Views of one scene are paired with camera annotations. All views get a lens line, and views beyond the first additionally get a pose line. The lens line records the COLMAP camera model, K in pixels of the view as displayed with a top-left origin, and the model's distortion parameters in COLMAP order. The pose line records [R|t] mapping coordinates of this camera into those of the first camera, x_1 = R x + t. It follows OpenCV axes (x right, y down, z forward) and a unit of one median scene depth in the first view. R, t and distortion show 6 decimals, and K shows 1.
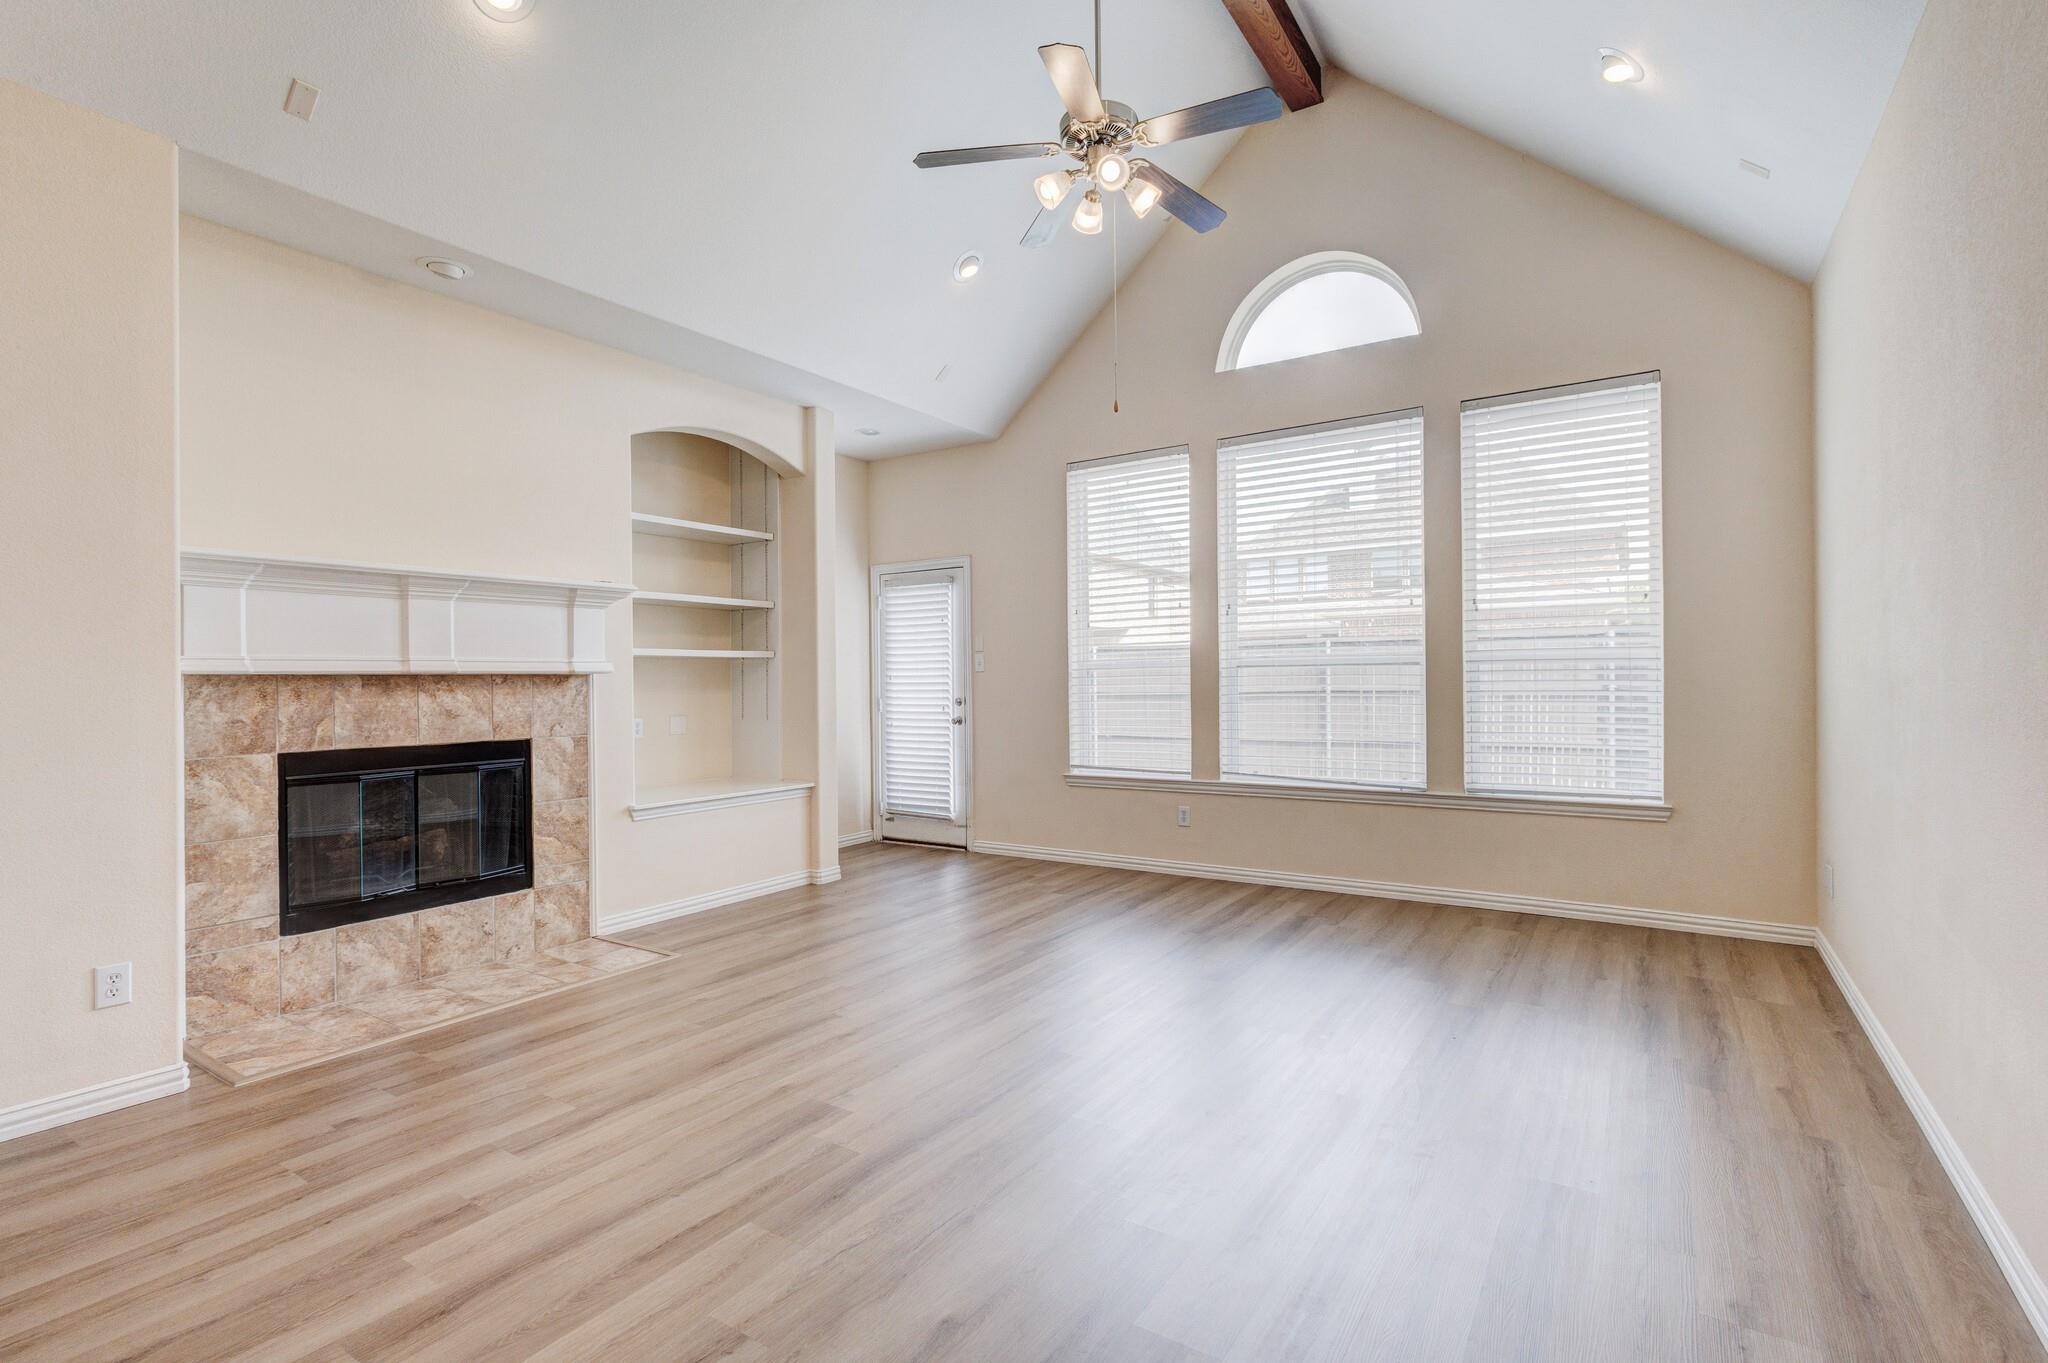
lens RADIAL K [[941.4, 0, 1032.9], [0, 941.4, 683.3], [0, 0, 1]] dist [0.000198, 0.000047]
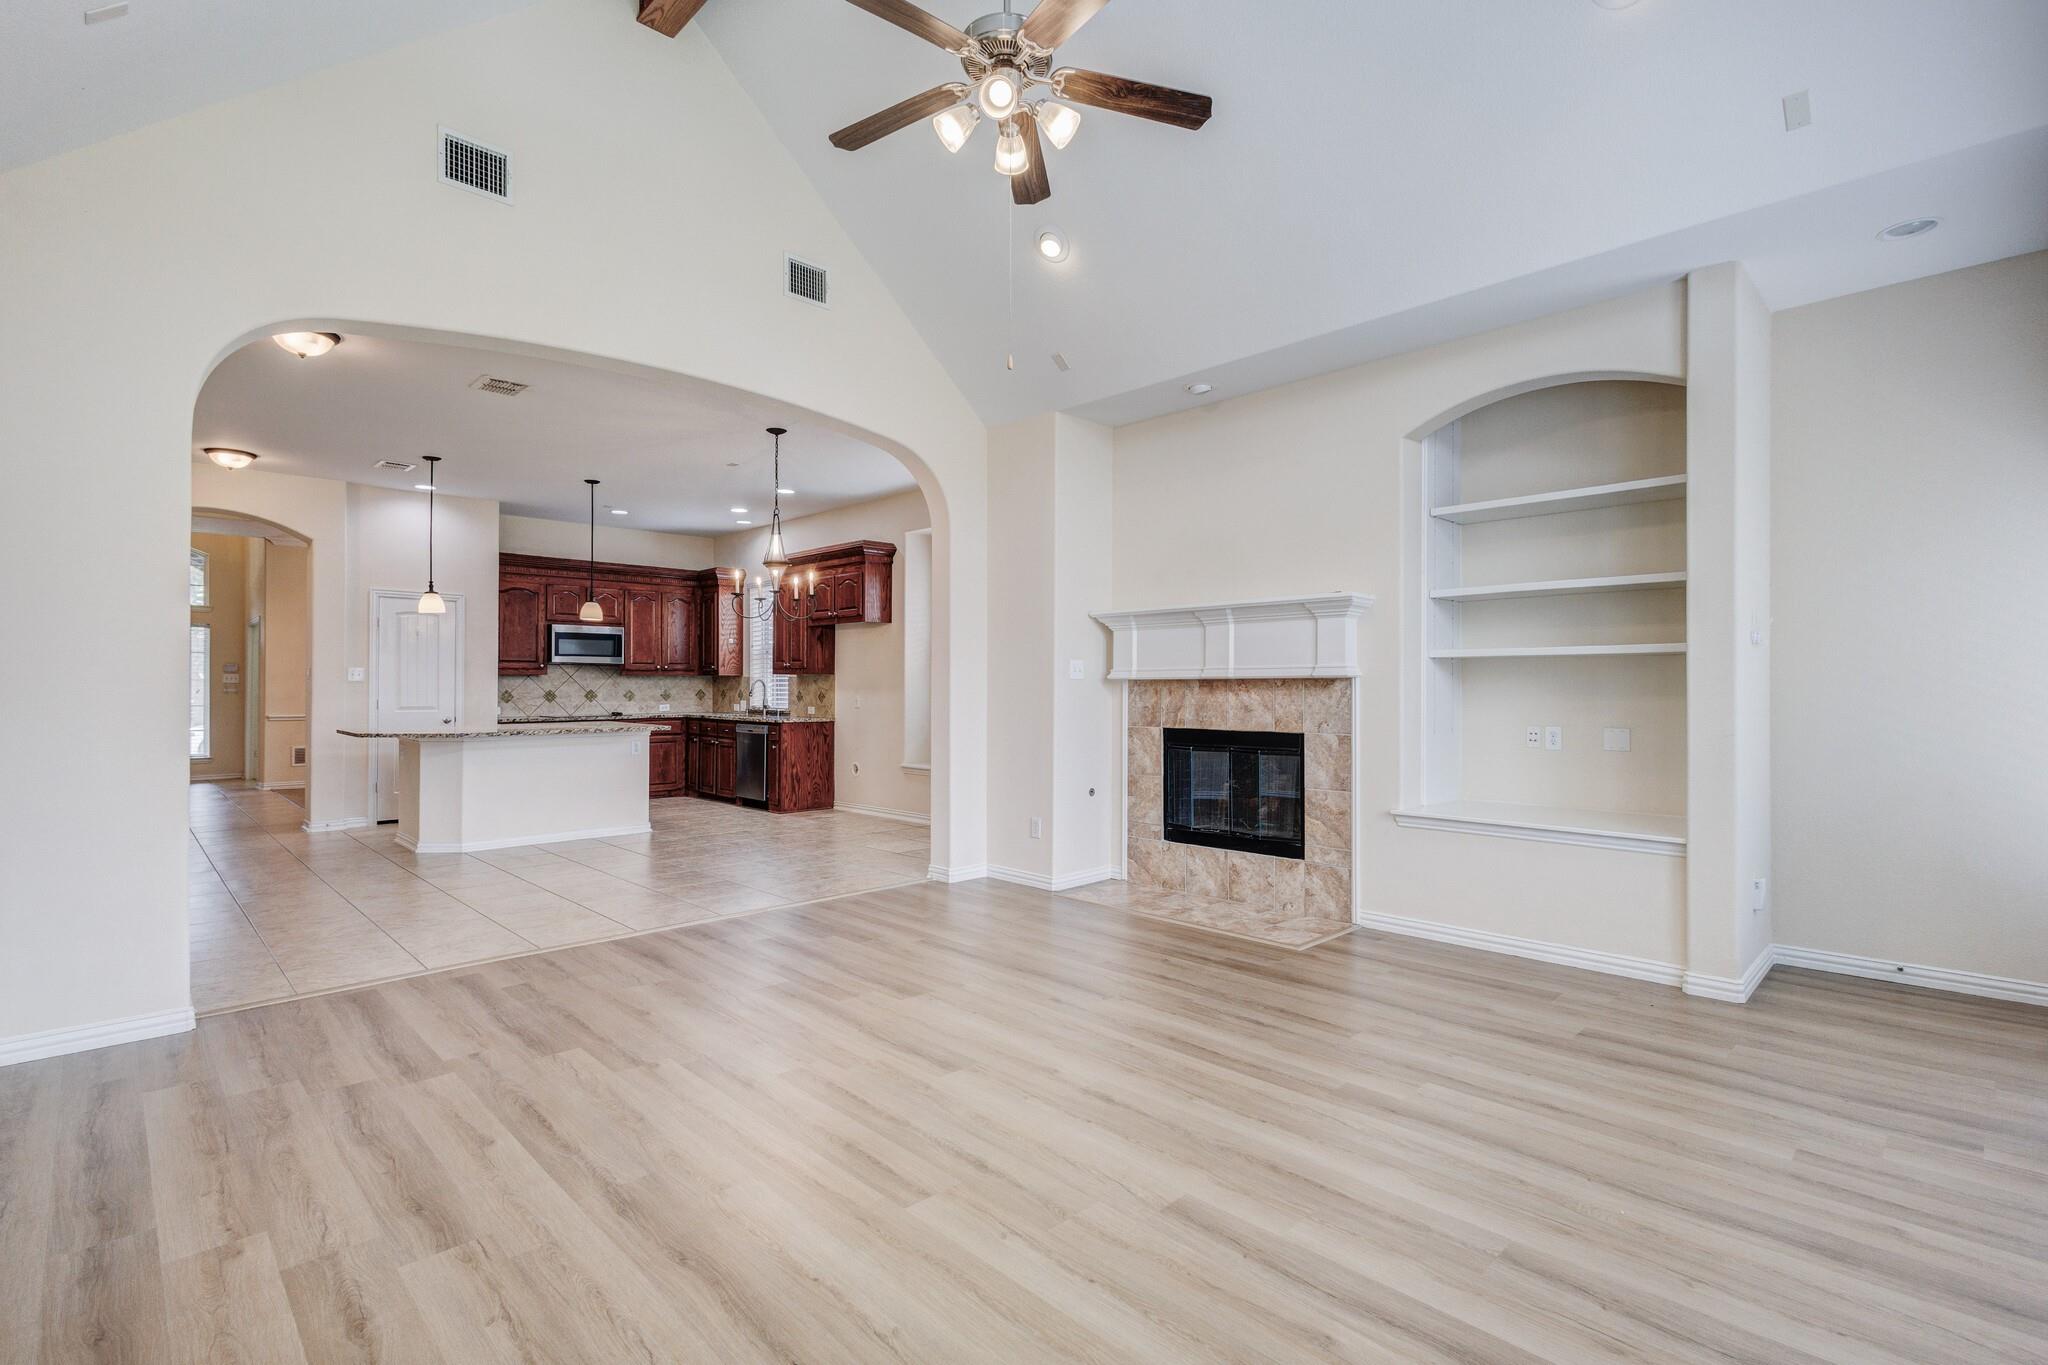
lens RADIAL K [[941.4, 0, 1032.2], [0, 941.4, 679.8], [0, 0, 1]] dist [0.000198, 0.000047]
pose [[-0.213887, 0.002164, -0.976856, 0.721505], [-0.001469, 0.999996, 0.002537, -0.010632], [0.976857, 0.001977, -0.213883, 0.961161]]
